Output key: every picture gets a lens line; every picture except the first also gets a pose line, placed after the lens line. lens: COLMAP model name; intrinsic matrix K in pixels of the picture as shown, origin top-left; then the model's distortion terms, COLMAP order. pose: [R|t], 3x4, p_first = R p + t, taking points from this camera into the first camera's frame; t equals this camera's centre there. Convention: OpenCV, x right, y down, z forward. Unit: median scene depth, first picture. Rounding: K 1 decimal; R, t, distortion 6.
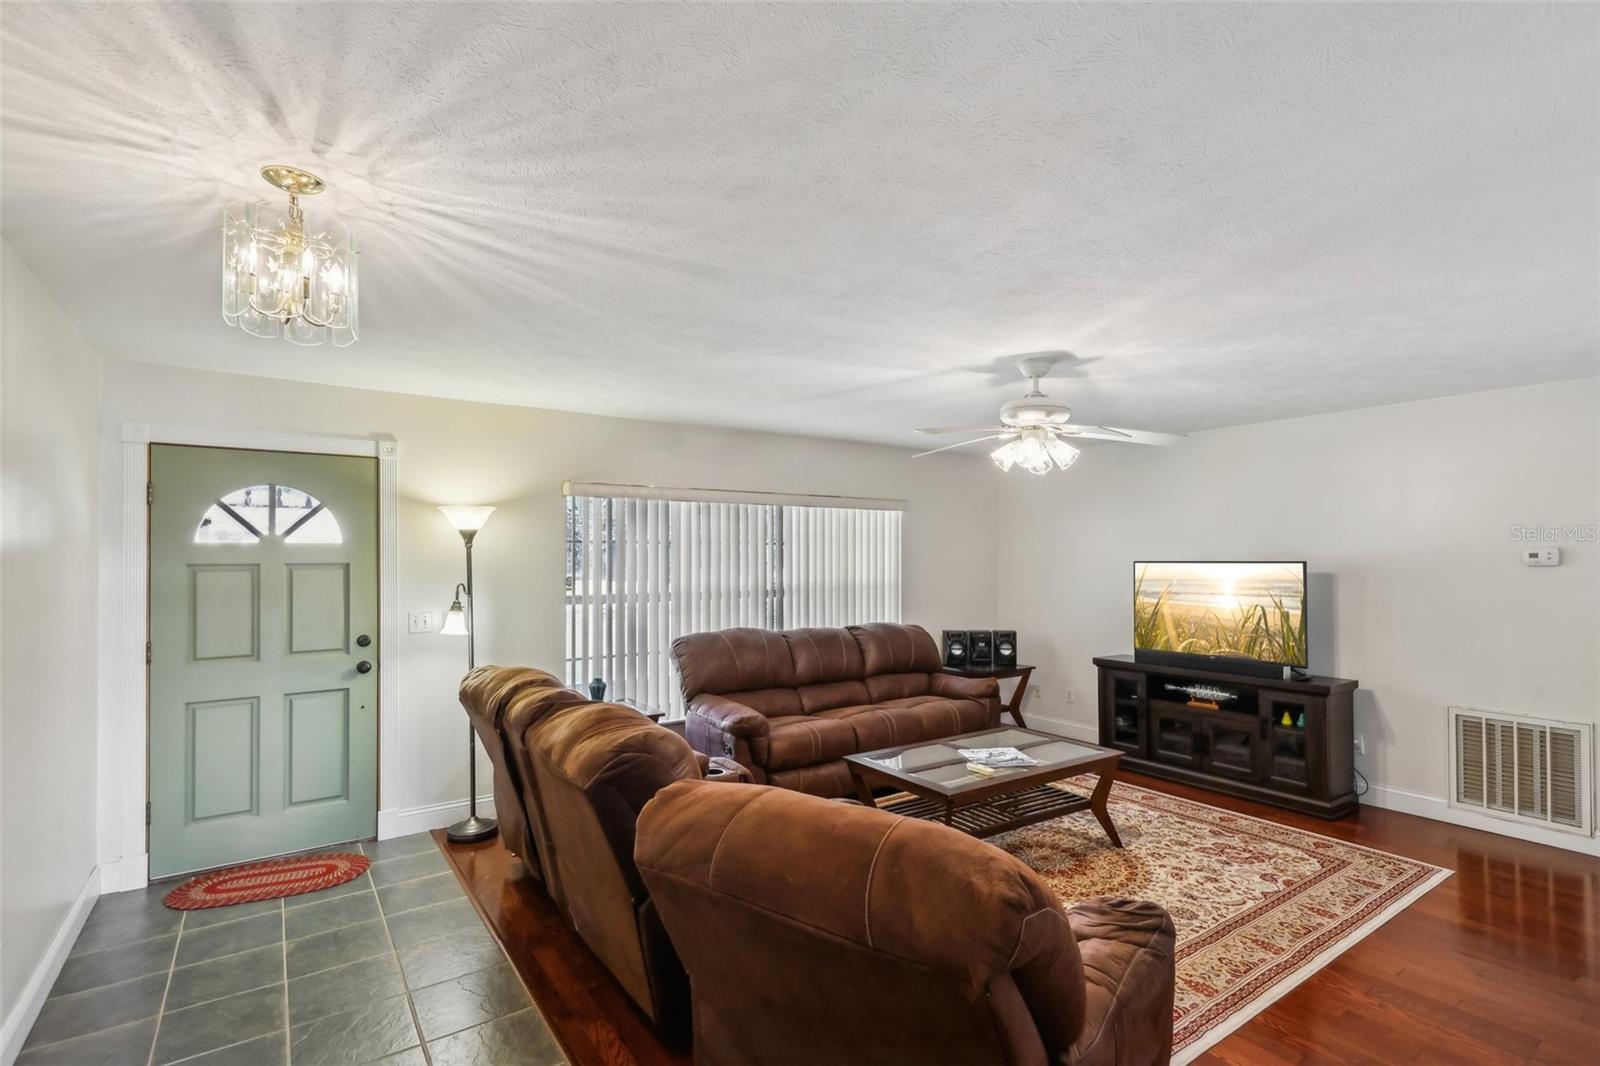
lens RADIAL K [[757.0, 0, 800.0], [0, 757.0, 533.0], [0, 0, 1]] dist [0.001813, -0.000222]
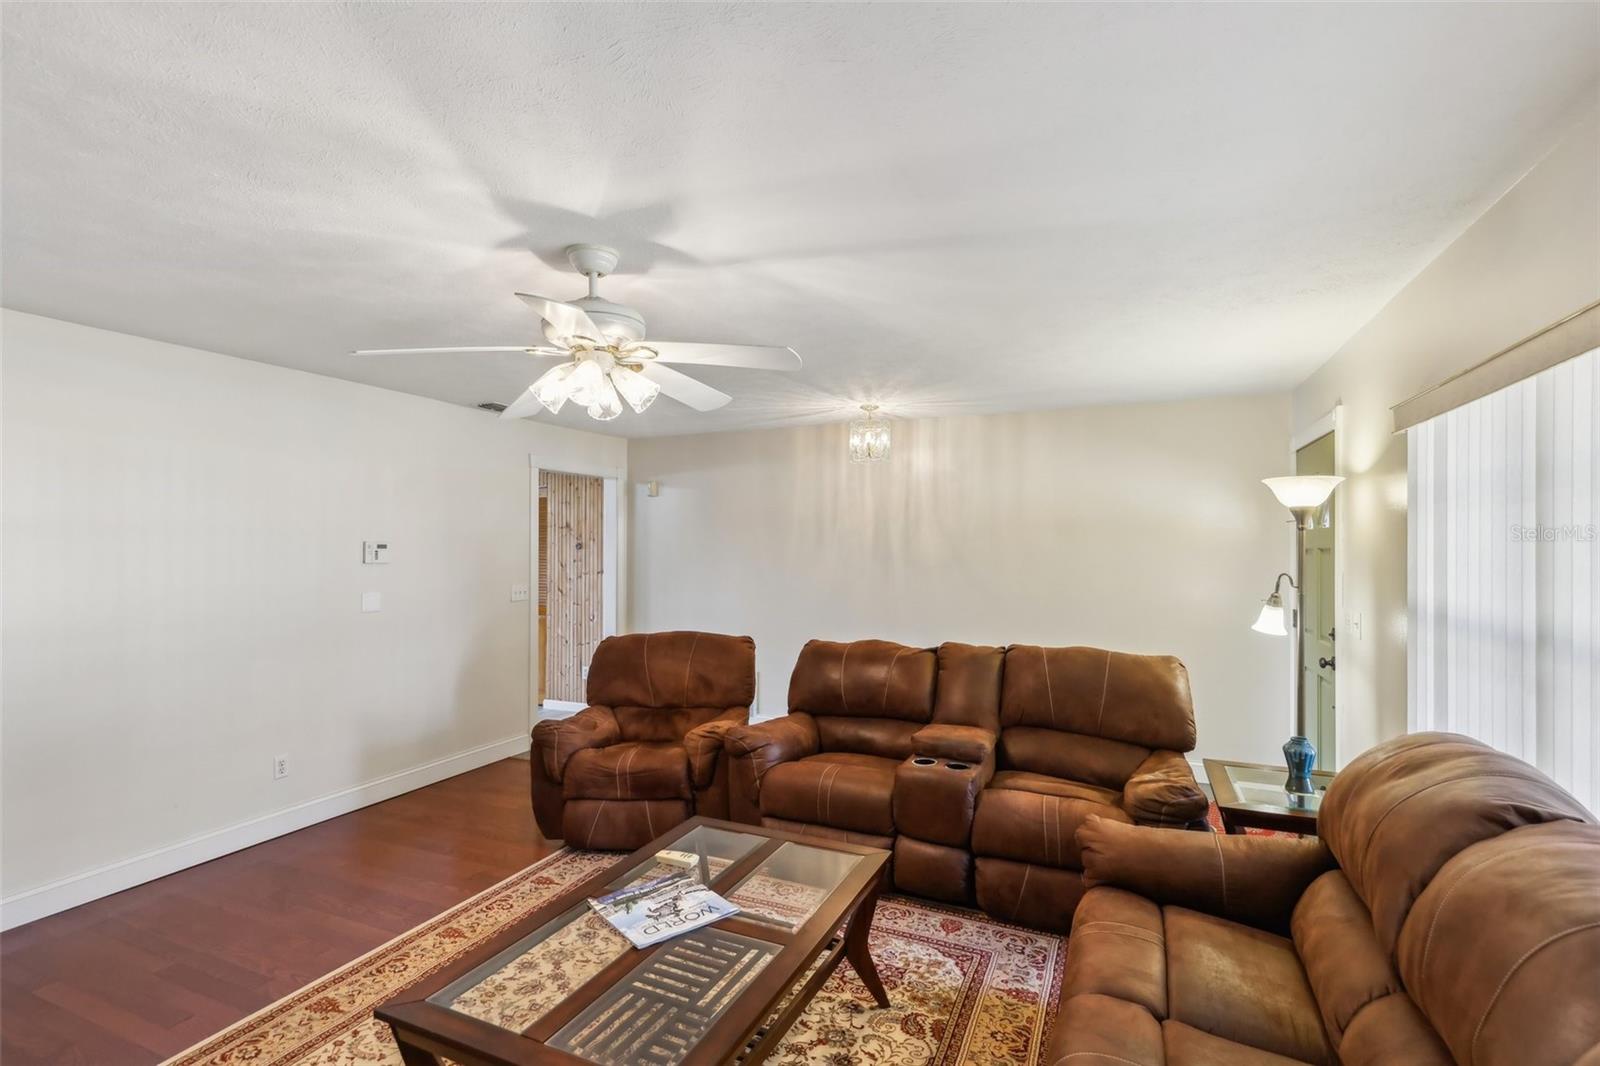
lens RADIAL K [[757.0, 0, 800.0], [0, 757.0, 533.0], [0, 0, 1]] dist [0.001813, -0.000222]
pose [[-0.861028, -0.005386, -0.508529, 0.457747], [0.010187, 0.999561, -0.027835, 0.042877], [0.508456, -0.029147, -0.860595, 1.539524]]
